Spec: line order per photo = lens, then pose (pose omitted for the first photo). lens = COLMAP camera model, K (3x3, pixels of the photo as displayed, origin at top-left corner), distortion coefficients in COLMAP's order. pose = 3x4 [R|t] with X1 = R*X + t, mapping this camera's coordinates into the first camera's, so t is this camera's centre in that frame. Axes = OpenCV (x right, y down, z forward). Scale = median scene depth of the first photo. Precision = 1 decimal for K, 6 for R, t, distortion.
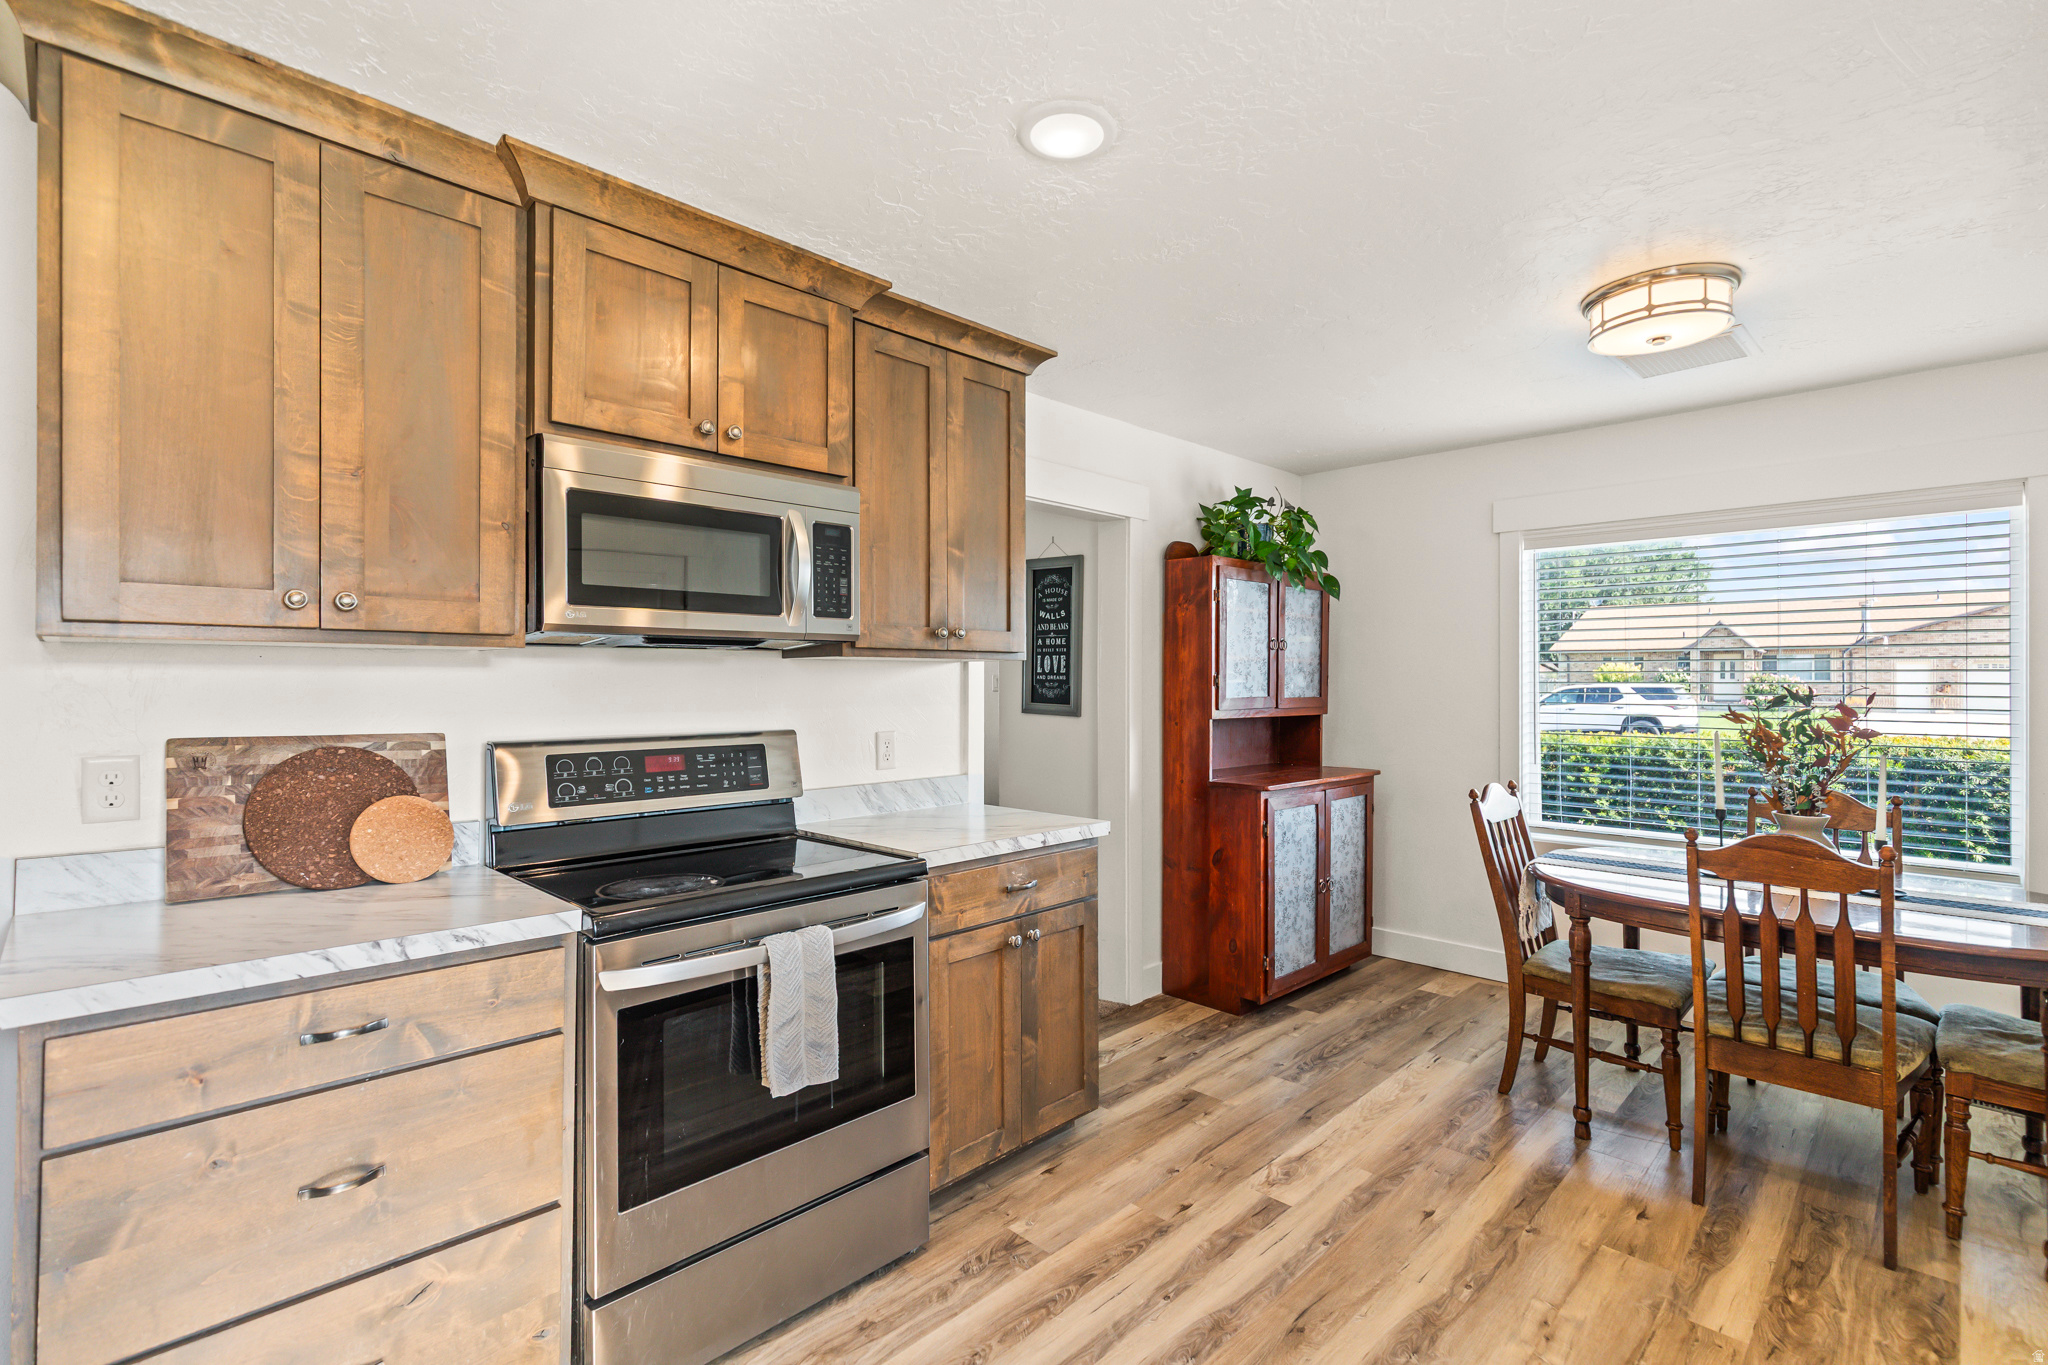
lens RADIAL K [[947.9, 0, 1022.6], [0, 947.9, 672.9], [0, 0, 1]] dist [0.012953, -0.003333]
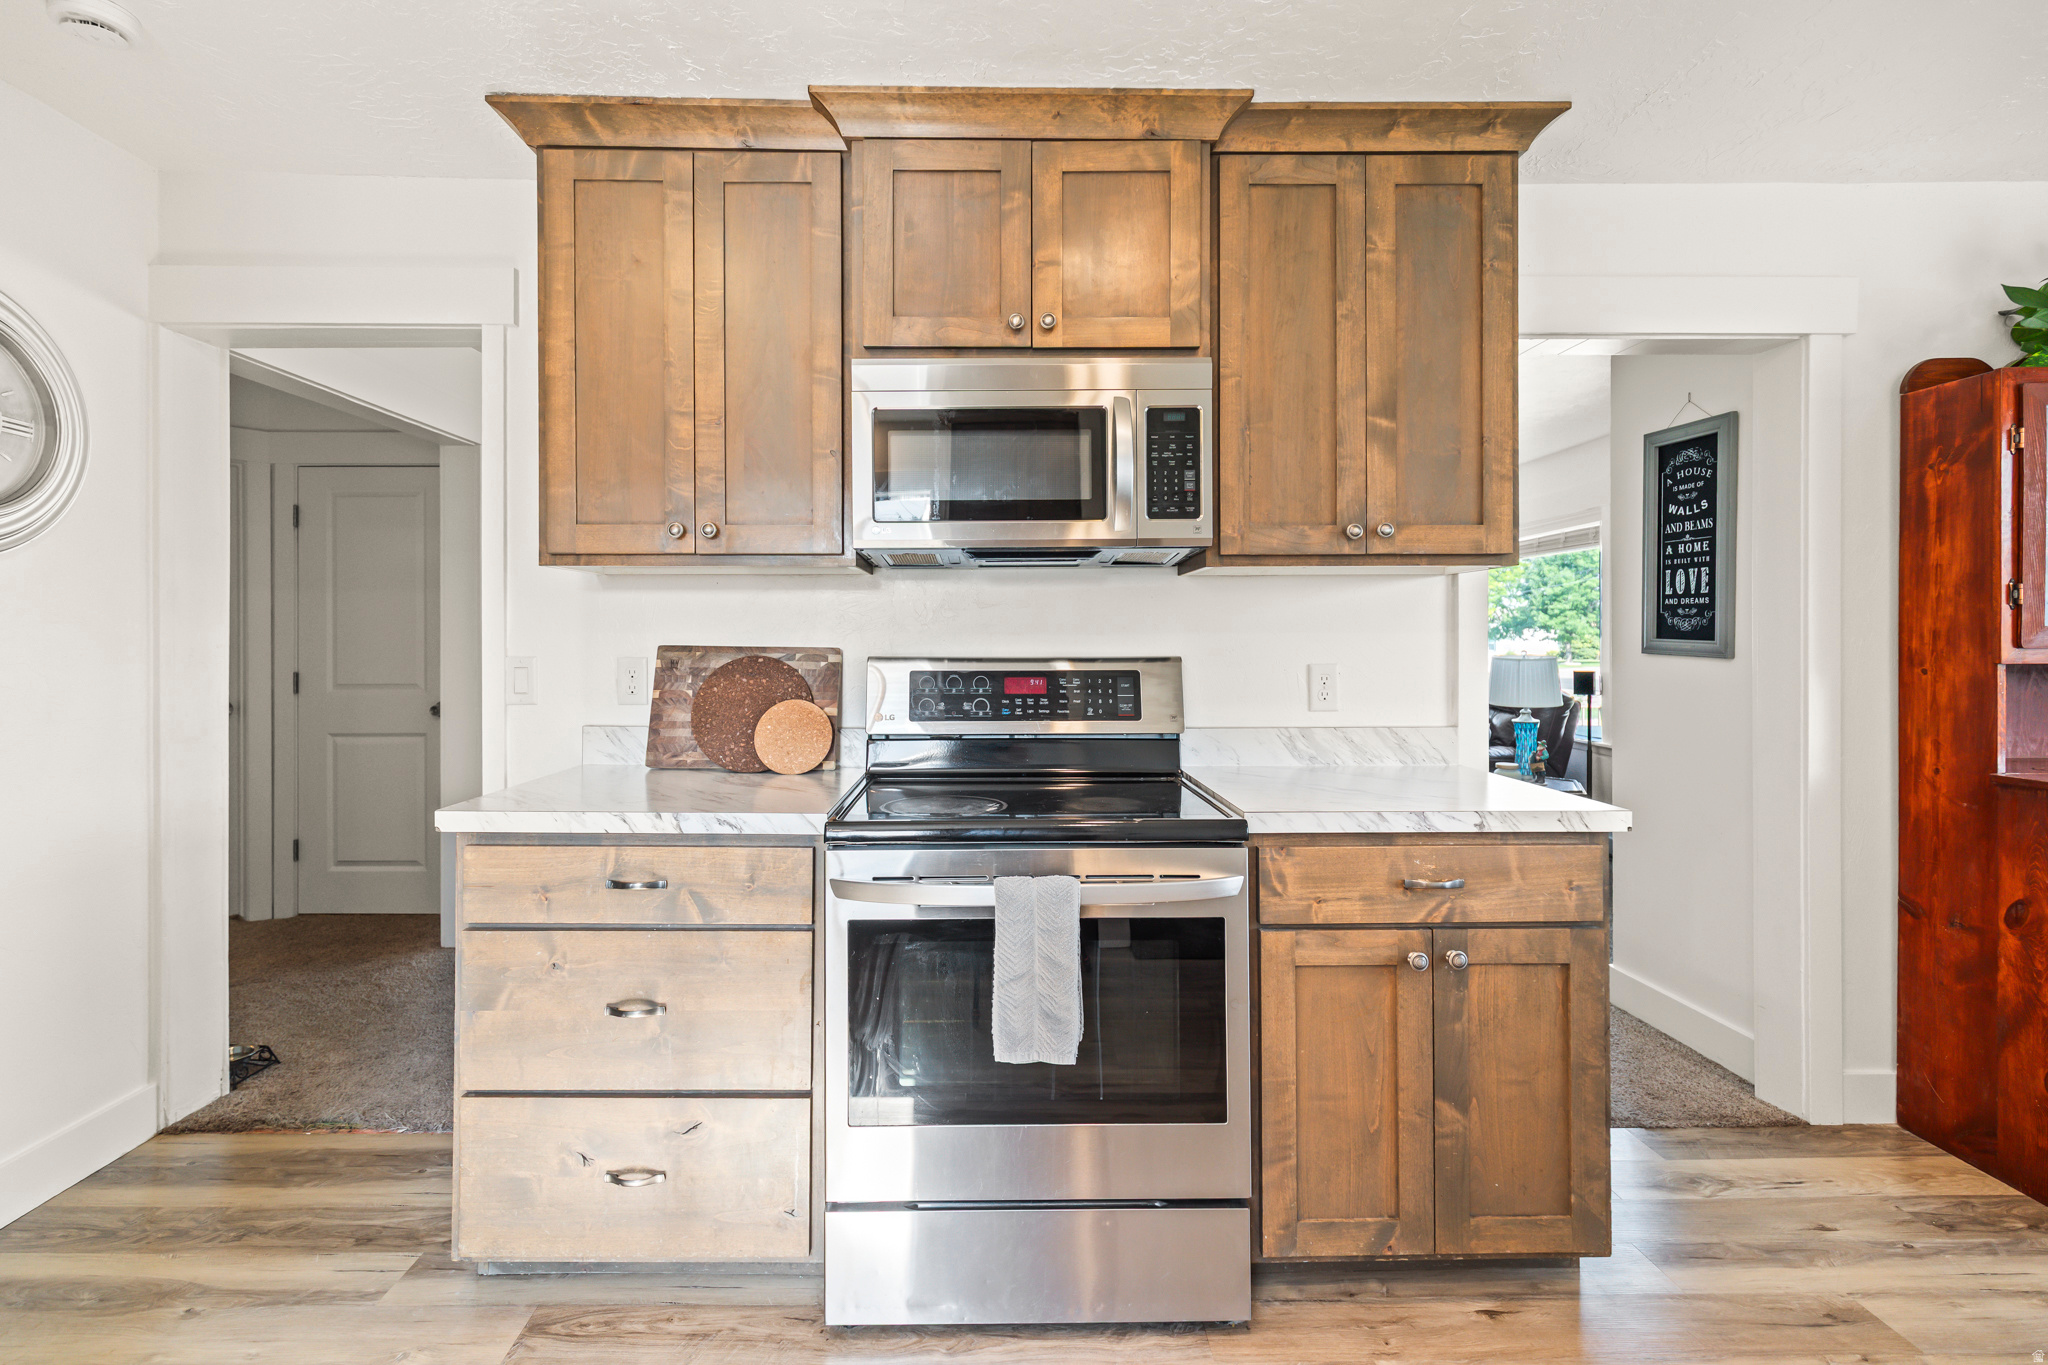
lens RADIAL K [[947.9, 0, 983.9], [0, 947.9, 631.5], [0, 0, 1]] dist [0.012953, -0.003333]
pose [[0.710851, -0.003821, -0.703333, 0.271703], [0.007776, 0.999967, 0.002426, 0.038125], [0.703300, -0.007193, 0.710857, 0.290382]]
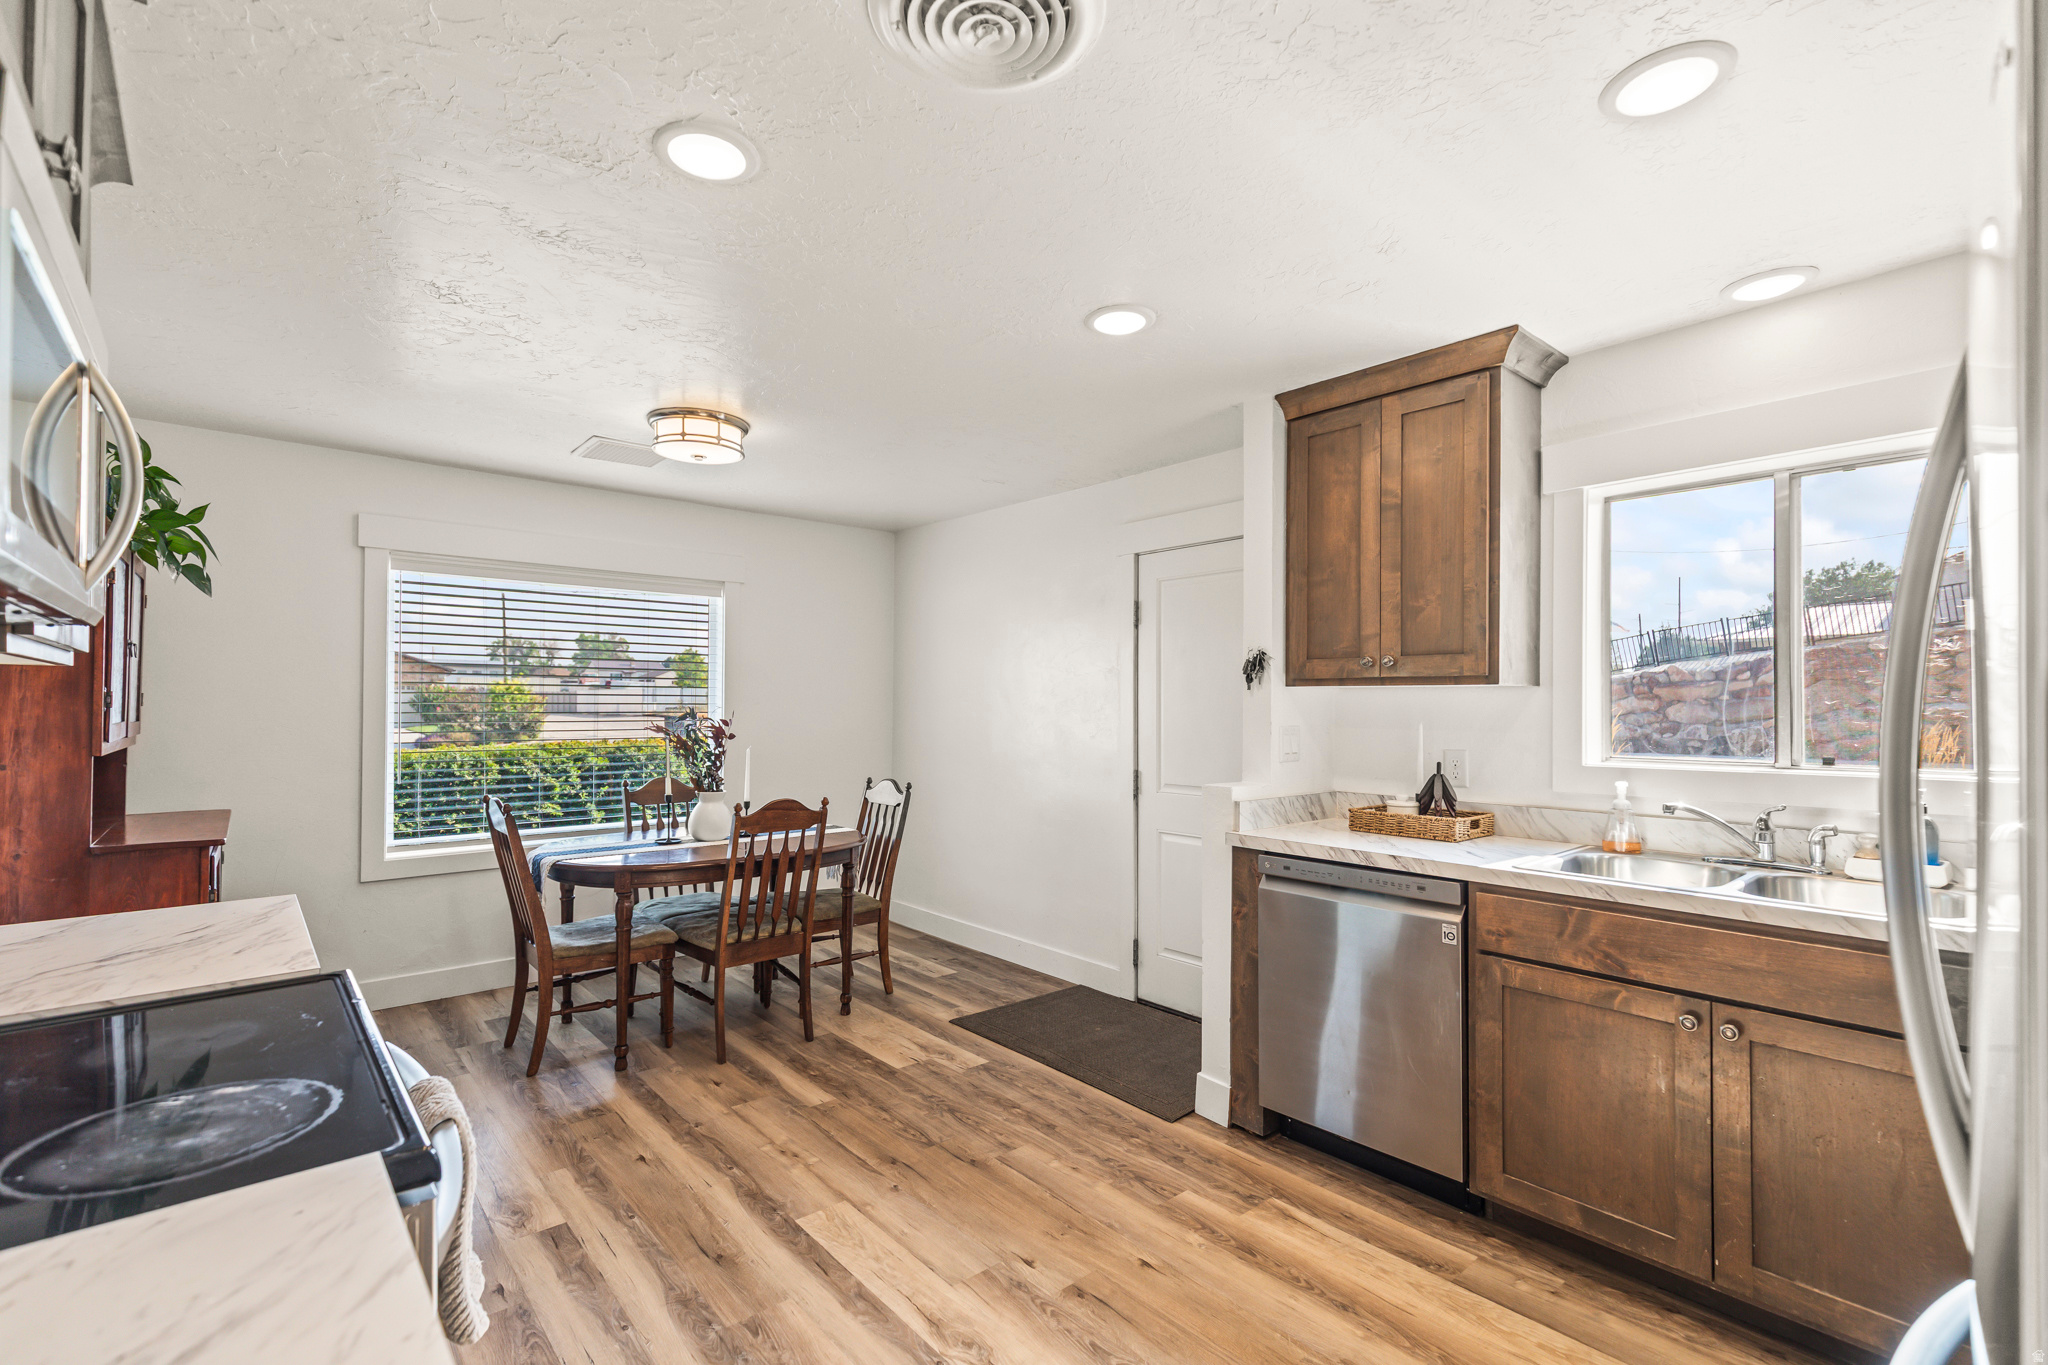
lens RADIAL K [[947.9, 0, 1016.6], [0, 947.9, 691.6], [0, 0, 1]] dist [0.012953, -0.003333]
pose [[0.068841, 0.010807, 0.997569, -0.710424], [-0.015308, 0.999835, -0.009776, -0.002087], [-0.997510, -0.014597, 0.068996, 0.463457]]
